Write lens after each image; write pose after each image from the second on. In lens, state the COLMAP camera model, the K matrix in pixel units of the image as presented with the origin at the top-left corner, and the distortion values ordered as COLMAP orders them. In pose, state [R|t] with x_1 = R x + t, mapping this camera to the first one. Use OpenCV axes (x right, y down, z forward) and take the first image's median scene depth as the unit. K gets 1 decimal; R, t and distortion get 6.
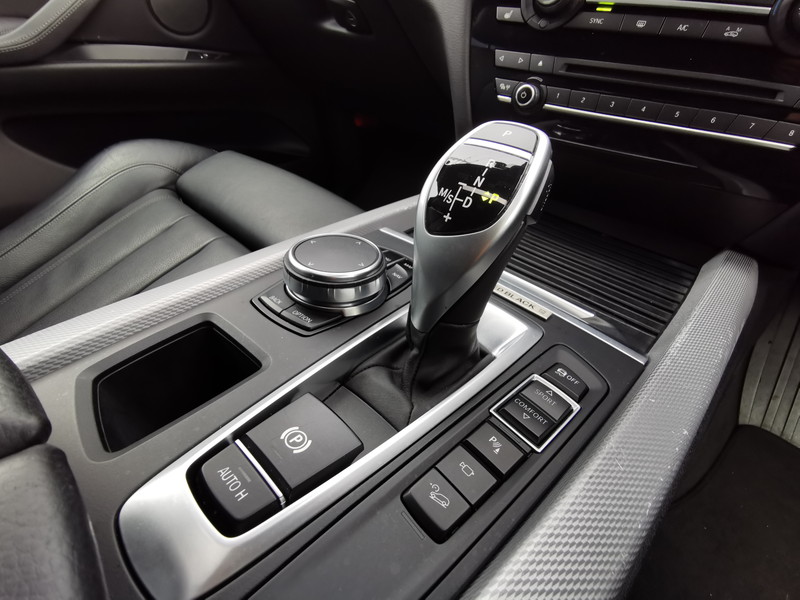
lens RADIAL K [[372.0, 0, 403.1], [0, 372.0, 297.1], [0, 0, 1]] dist [0.021570, -0.011941]
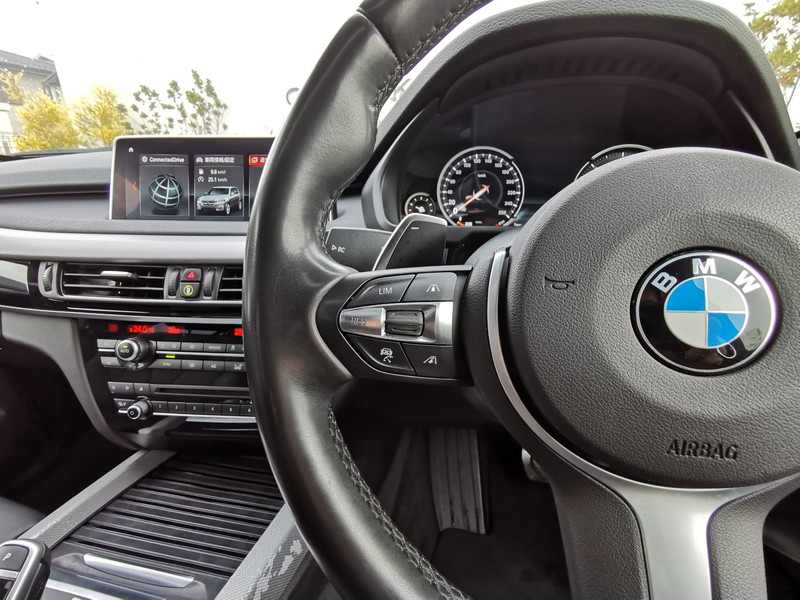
lens RADIAL K [[372.0, 0, 401.3], [0, 372.0, 298.1], [0, 0, 1]] dist [0.021570, -0.011941]
pose [[0.853525, -0.201132, 0.480667, 1.046273], [0.355605, 0.899114, -0.255223, -0.378483], [-0.380841, 0.388767, 0.838940, -1.255917]]
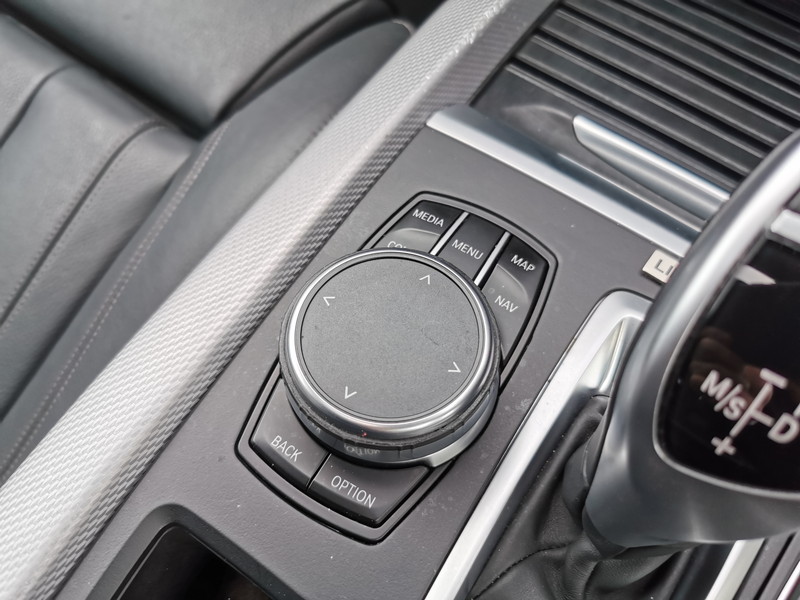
lens RADIAL K [[631.6, 0, 398.8], [0, 631.6, 302.9], [0, 0, 1]] dist [-0.040298, -0.006573]
pose [[0.990157, -0.133537, -0.041929, -0.158172], [0.136864, 0.861048, 0.489760, -0.632538], [-0.029298, -0.490677, 0.870849, 0.429061]]
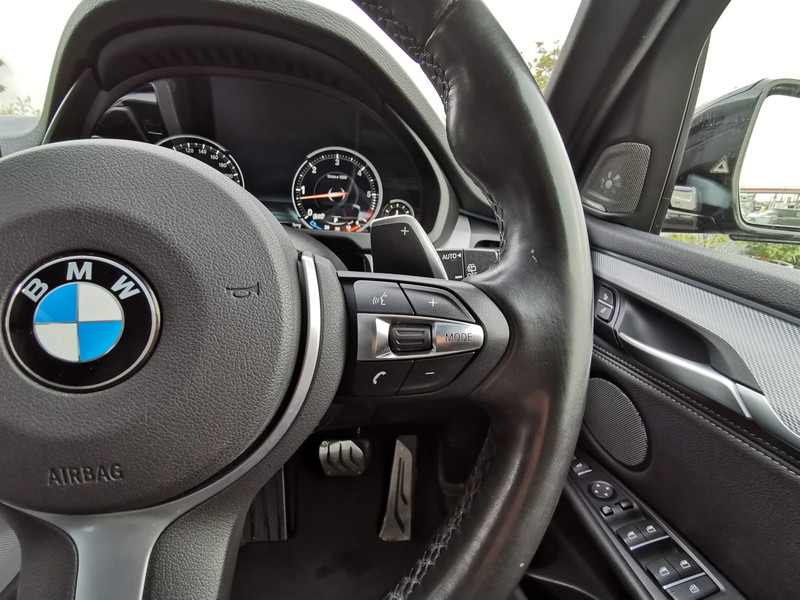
lens RADIAL K [[372.0, 0, 401.2], [0, 372.0, 298.8], [0, 0, 1]] dist [0.021570, -0.011941]
pose [[0.644620, -0.237184, 0.726780, 1.814640], [0.452943, 0.884332, -0.113139, -0.026797], [-0.615880, 0.402121, 0.677488, -1.677353]]
